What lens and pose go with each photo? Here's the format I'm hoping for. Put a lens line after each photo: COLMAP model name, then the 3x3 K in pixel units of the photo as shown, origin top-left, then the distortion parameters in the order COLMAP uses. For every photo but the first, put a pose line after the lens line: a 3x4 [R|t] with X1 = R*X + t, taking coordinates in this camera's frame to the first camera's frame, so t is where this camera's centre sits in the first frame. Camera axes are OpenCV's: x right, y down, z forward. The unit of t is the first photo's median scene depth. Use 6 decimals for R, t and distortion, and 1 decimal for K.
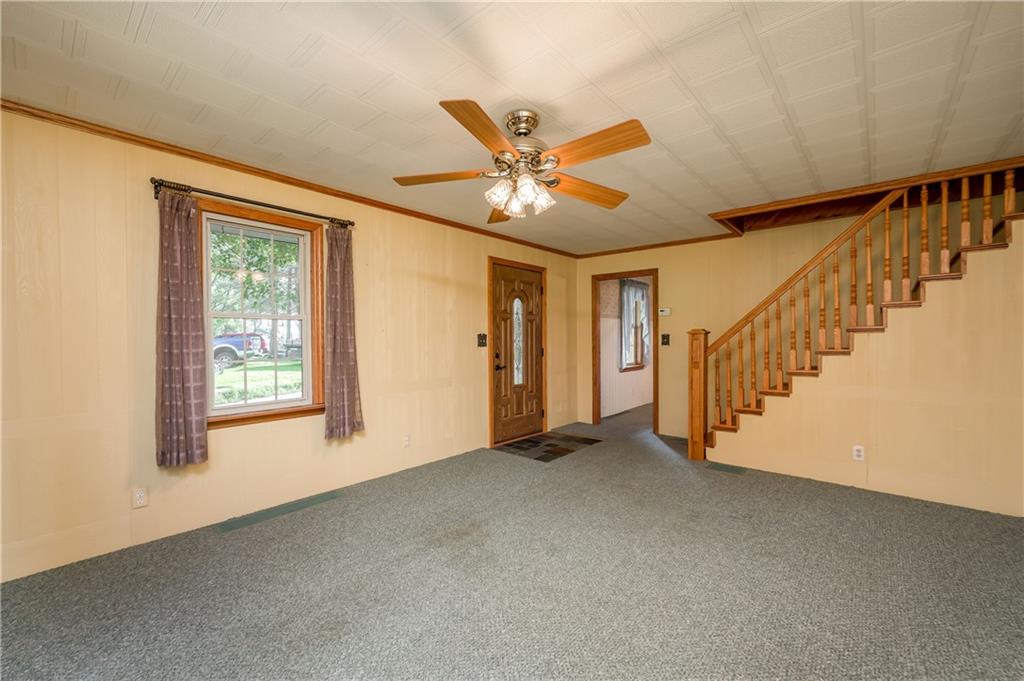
lens RADIAL K [[425.5, 0, 510.2], [0, 425.5, 341.0], [0, 0, 1]] dist [0.001481, 0.000342]
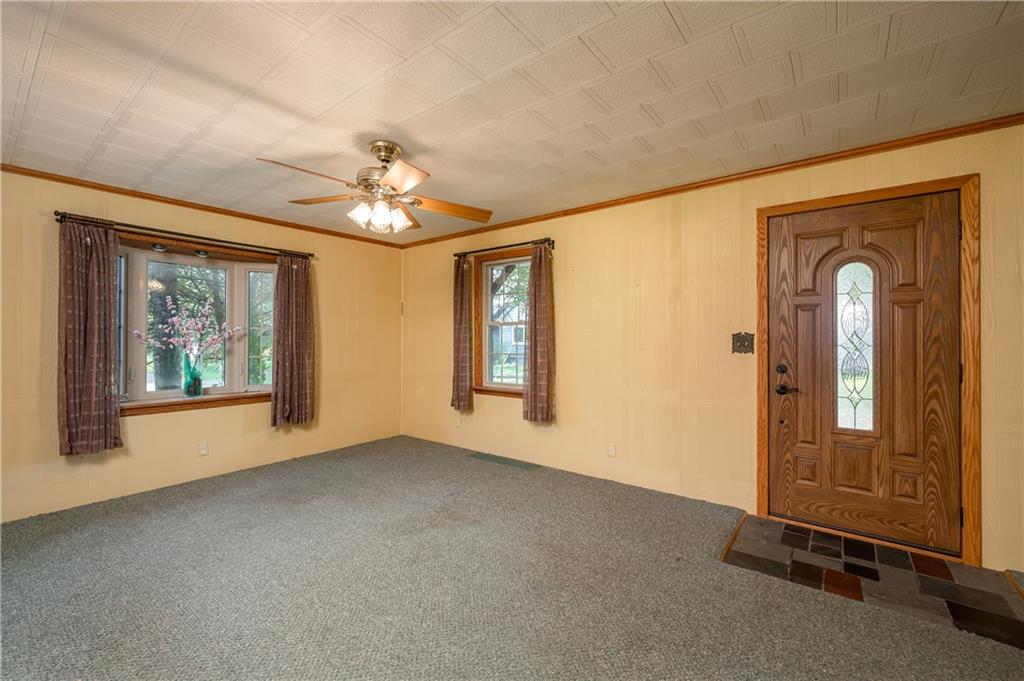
lens RADIAL K [[425.5, 0, 507.3], [0, 425.5, 334.1], [0, 0, 1]] dist [0.001481, 0.000342]
pose [[0.048986, -0.004043, -0.998791, 0.567017], [-0.005077, 0.999978, -0.004296, -0.010245], [0.998787, 0.005281, 0.048965, 0.612556]]
